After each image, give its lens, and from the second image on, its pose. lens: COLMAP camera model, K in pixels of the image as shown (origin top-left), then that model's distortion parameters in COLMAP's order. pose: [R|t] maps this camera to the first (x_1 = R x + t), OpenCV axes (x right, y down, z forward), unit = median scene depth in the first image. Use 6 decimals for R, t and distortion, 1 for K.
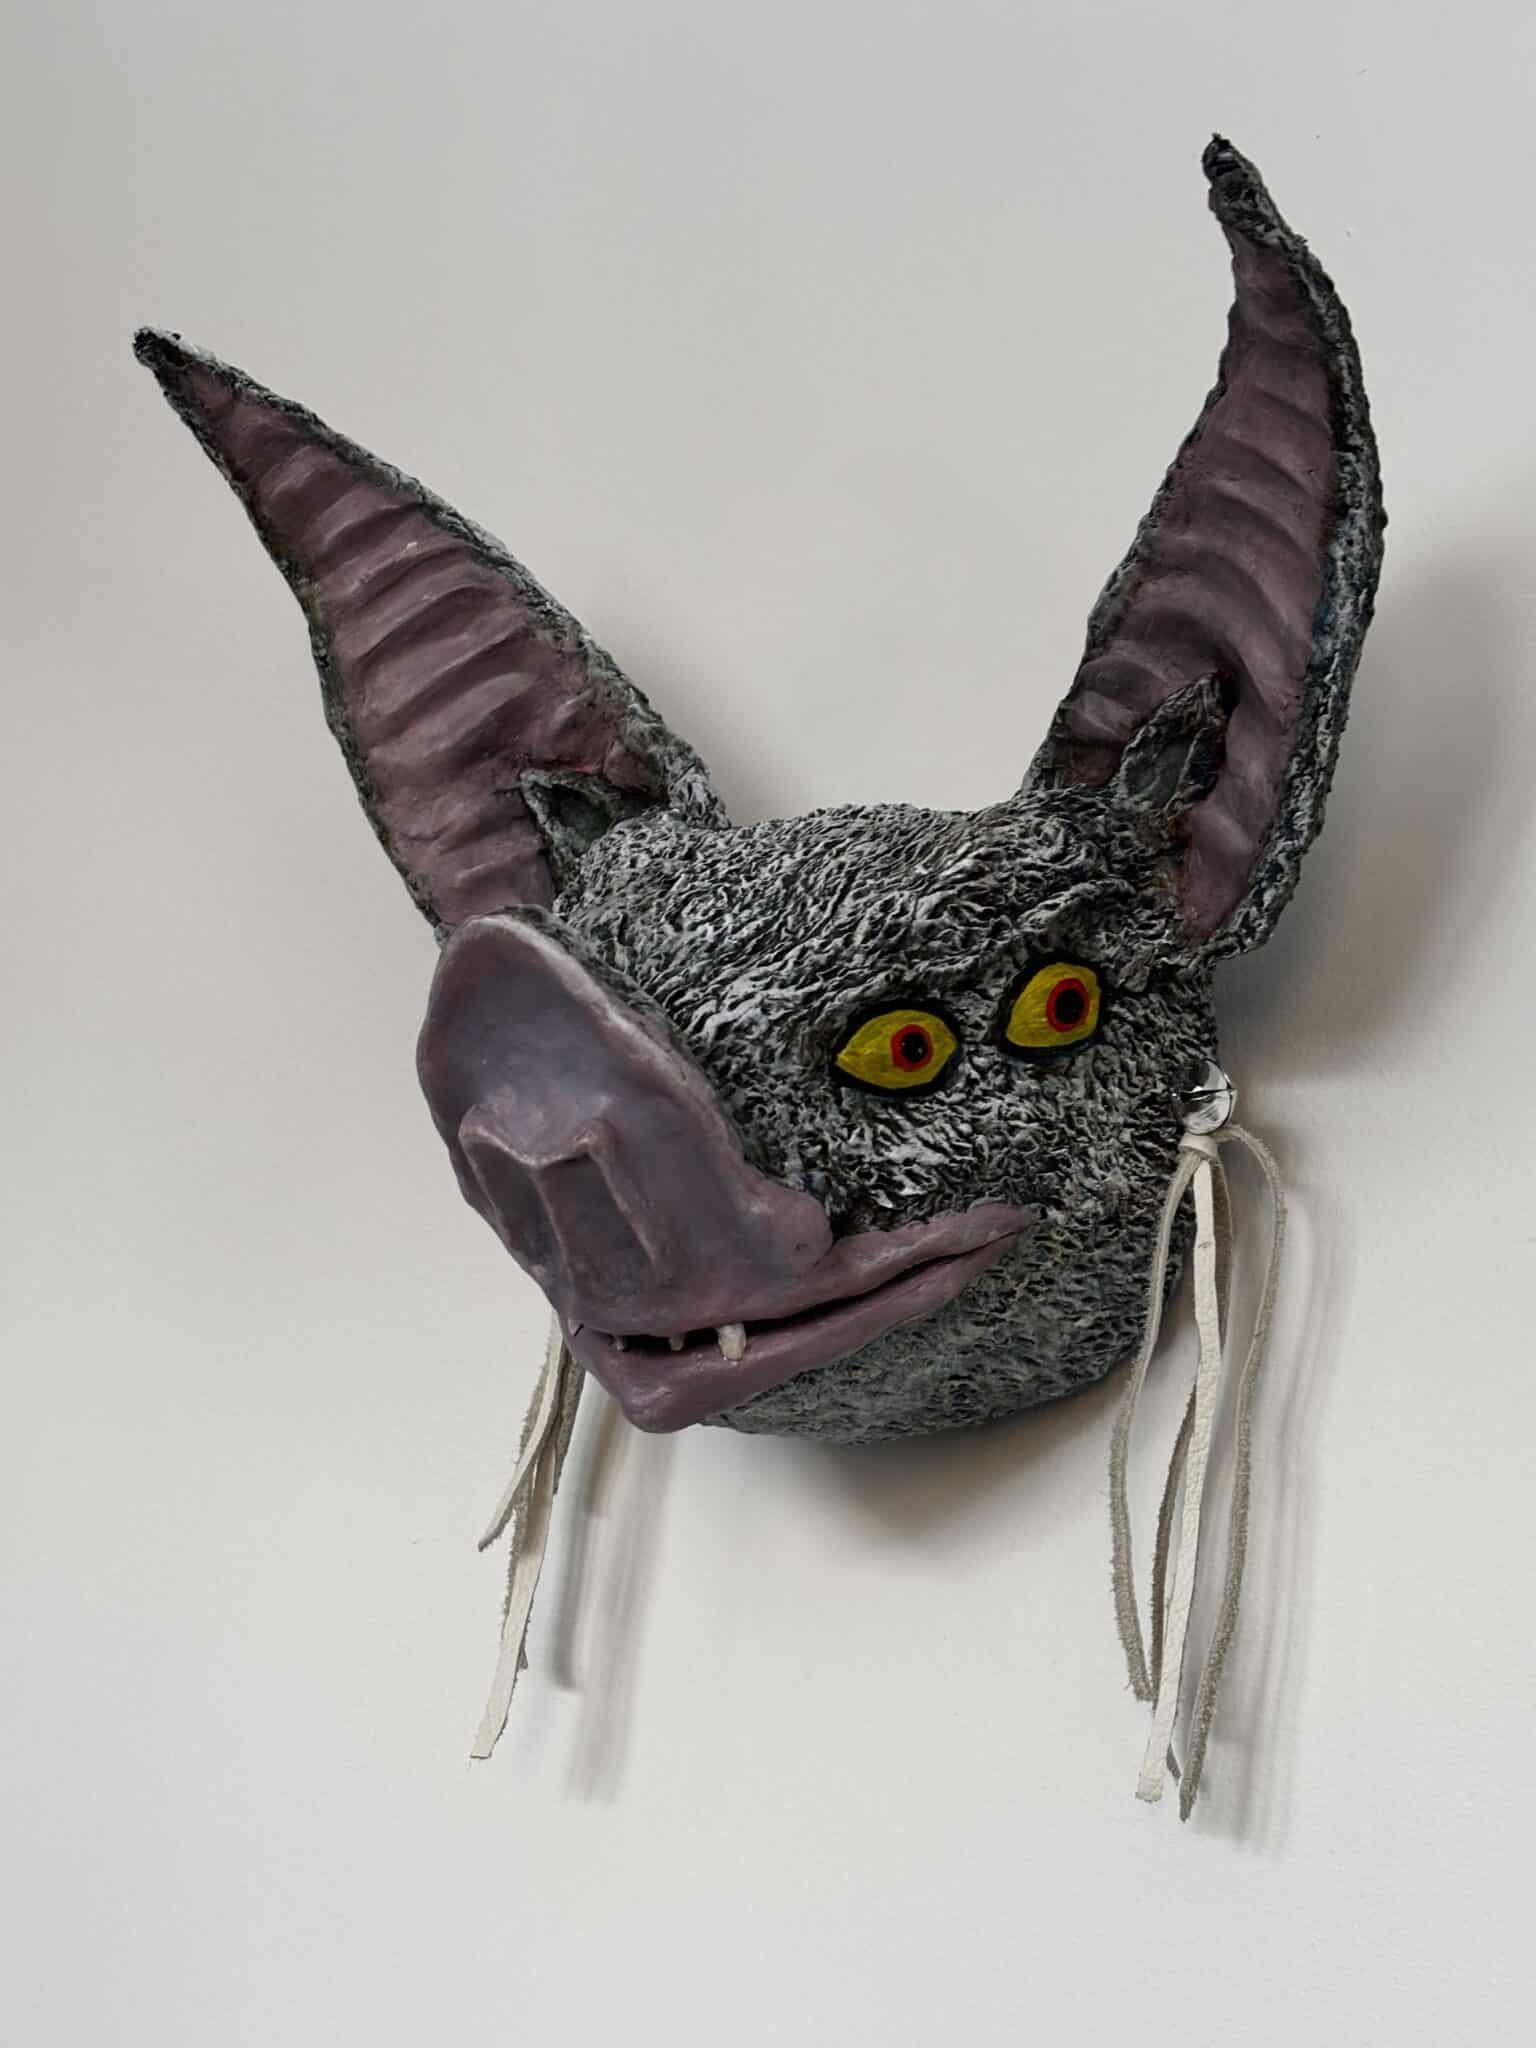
lens RADIAL K [[3077.4, 0, 768.0], [0, 3077.4, 1024.0], [0, 0, 1]] dist [0.263842, -1.051190]
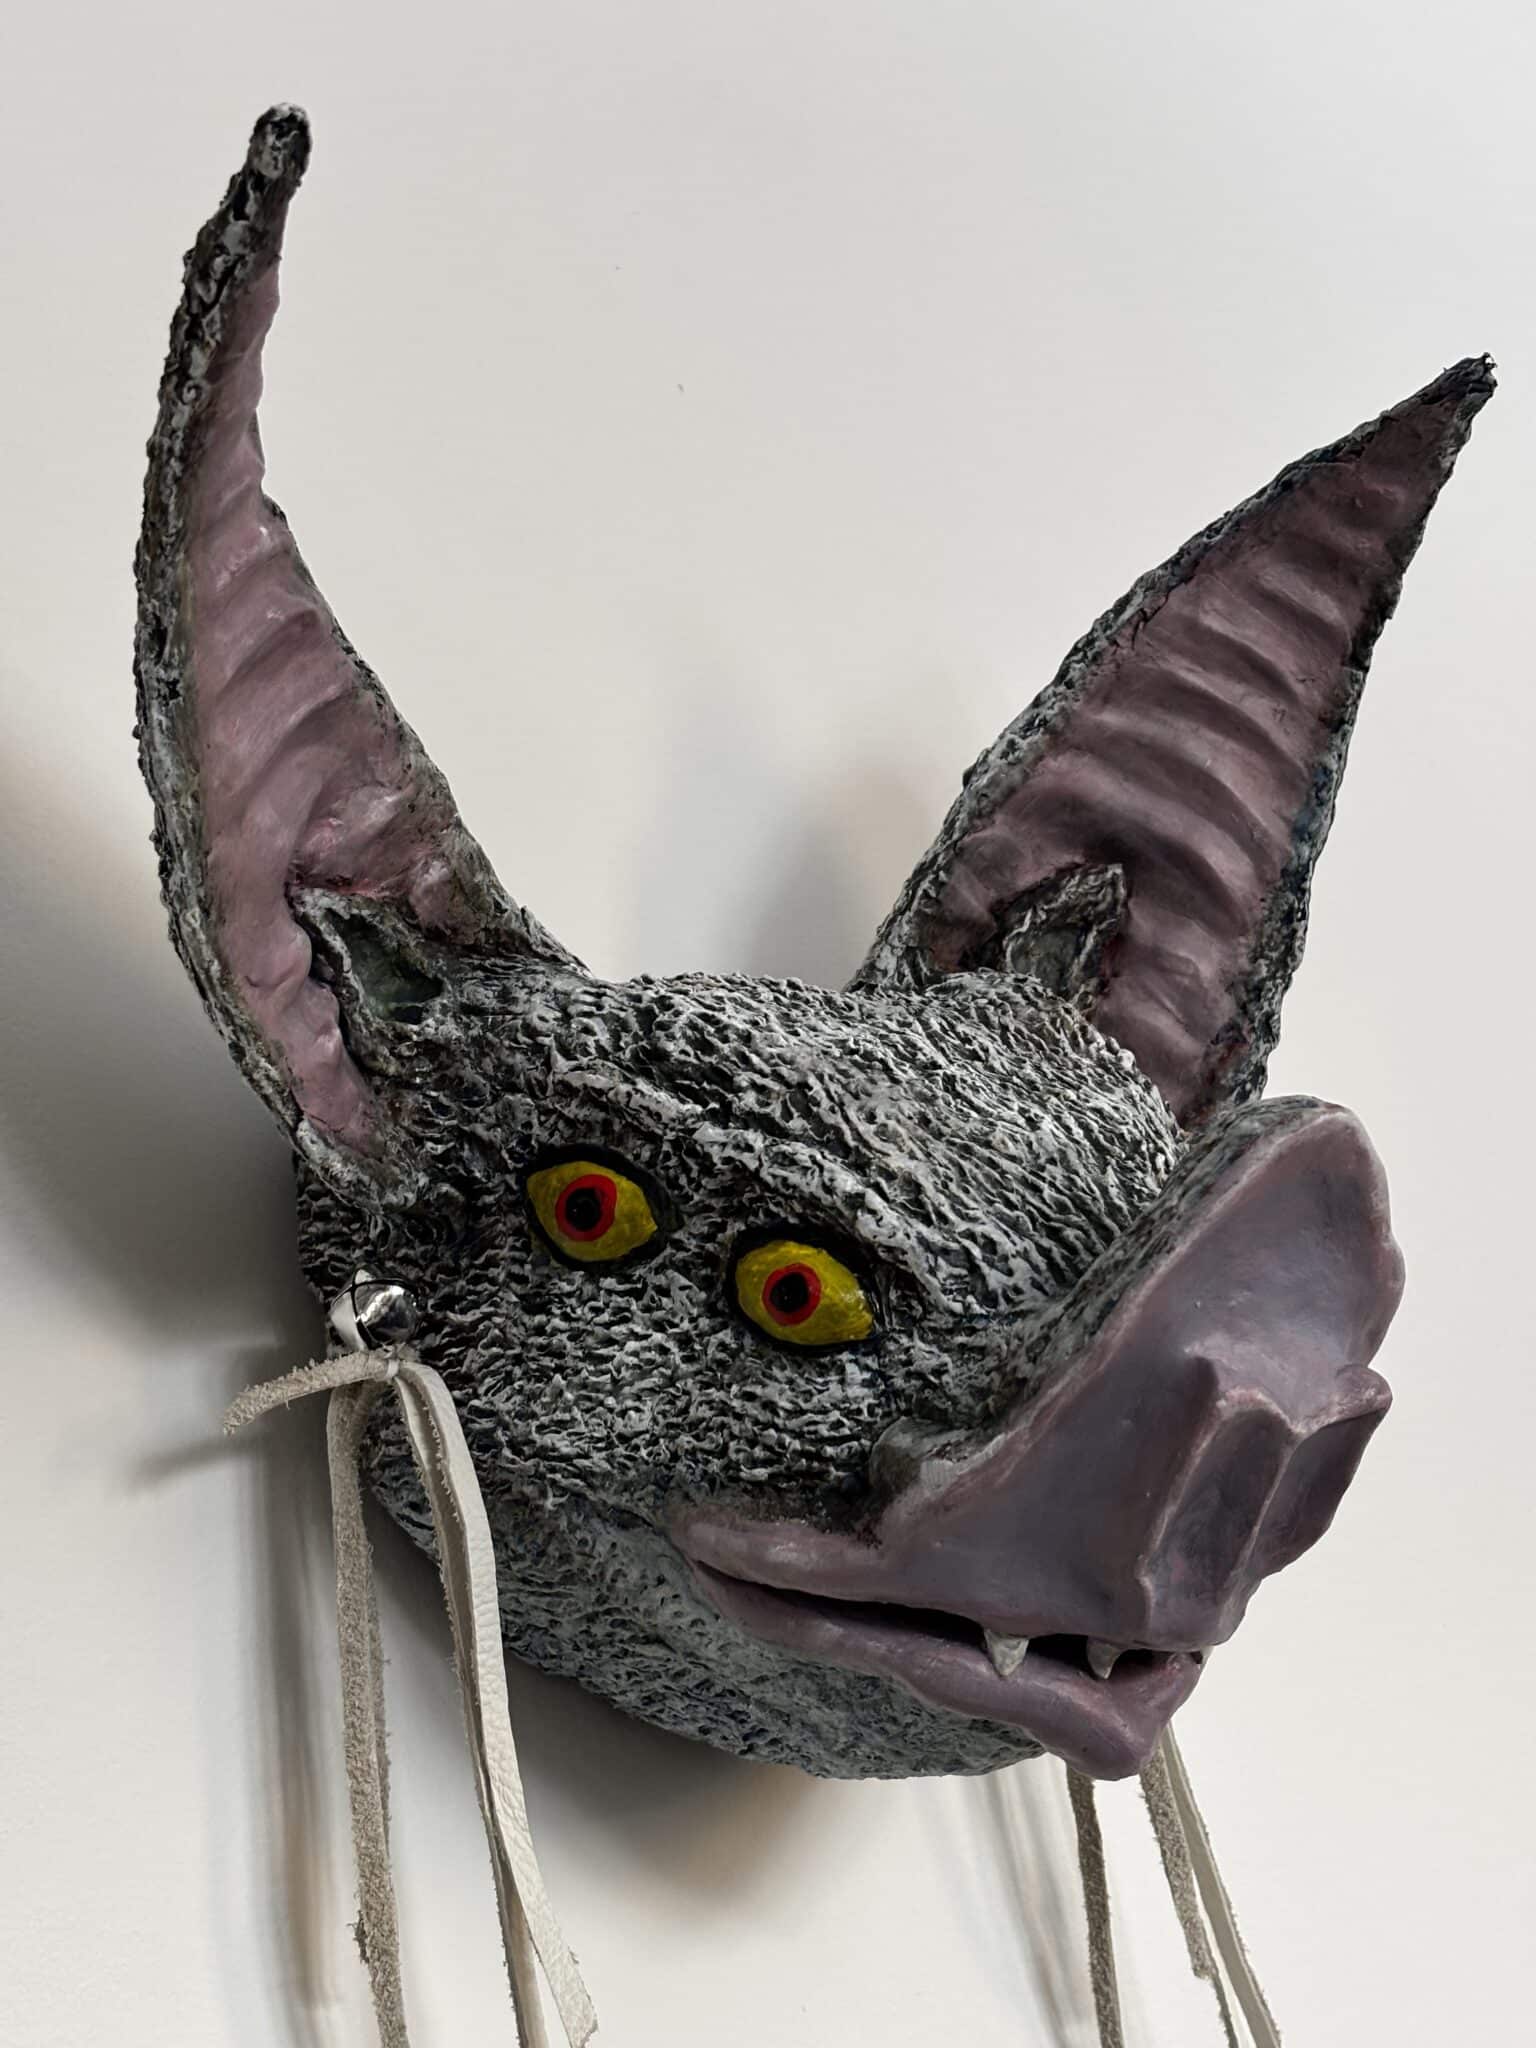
lens RADIAL K [[3079.6, 0, 782.4], [0, 3079.6, 1020.5], [0, 0, 1]] dist [0.257342, -1.052975]
pose [[0.328551, 0.039470, 0.943661, -0.784947], [0.027694, 0.998294, -0.051397, -0.019156], [-0.944080, 0.043020, 0.326897, 0.792579]]
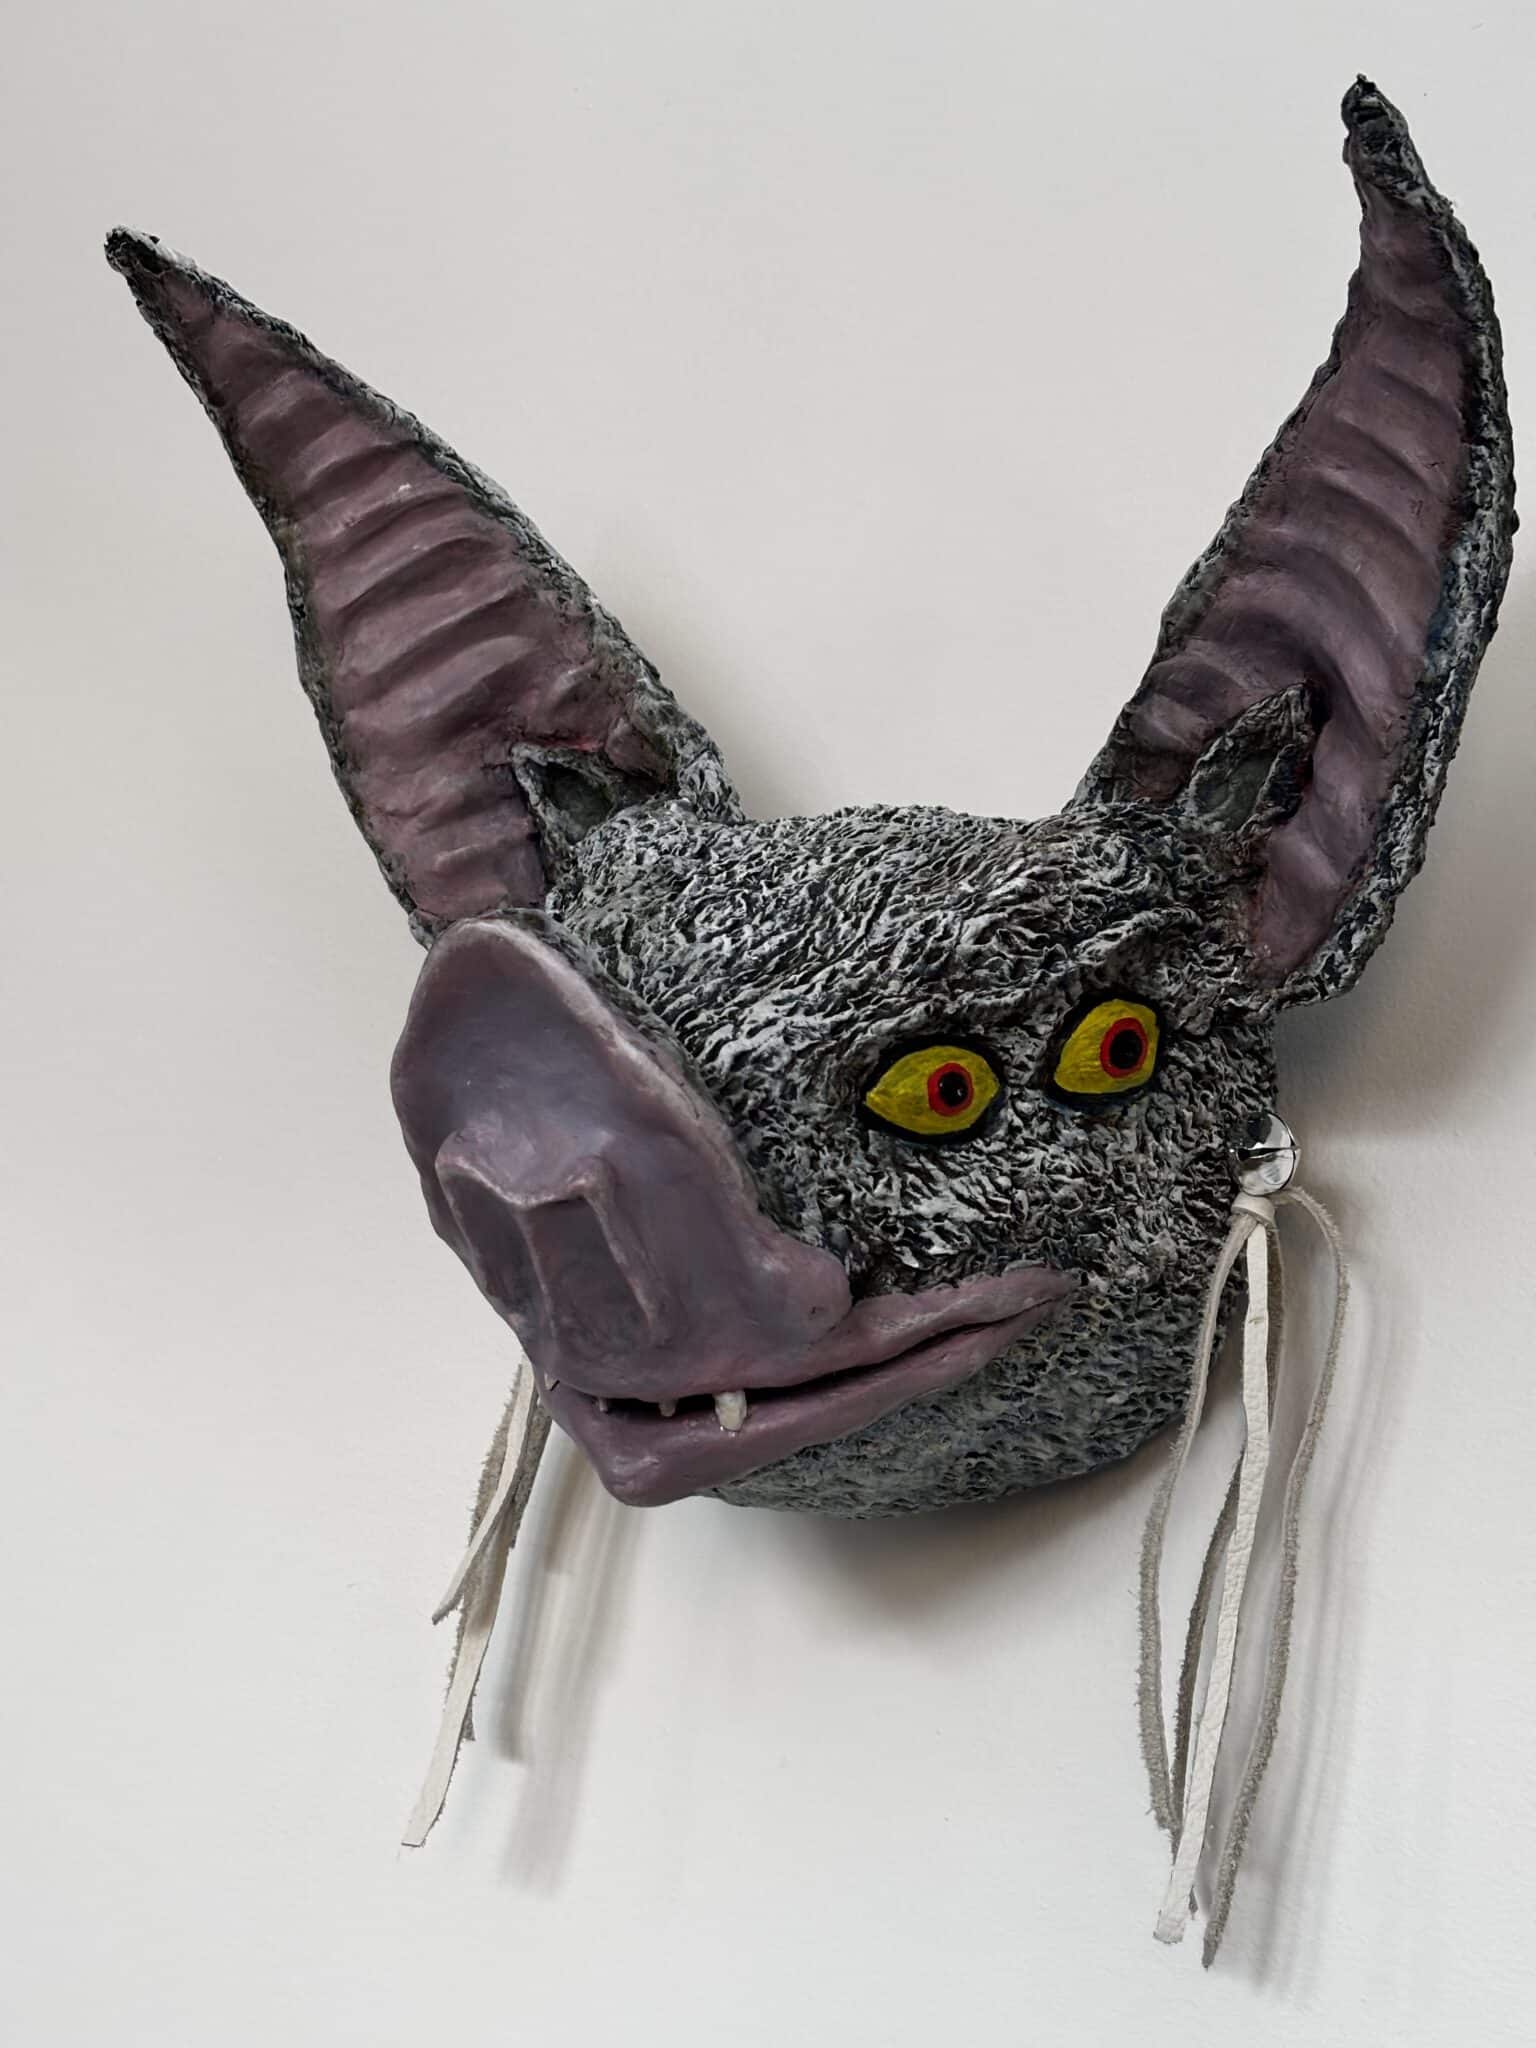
lens RADIAL K [[3079.6, 0, 782.4], [0, 3079.6, 1020.5], [0, 0, 1]] dist [0.257342, -1.052975]
pose [[0.998276, 0.051453, 0.028227, -0.026437], [-0.051842, 0.998568, 0.013216, -0.020357], [-0.027507, -0.014656, 0.999514, 0.109303]]
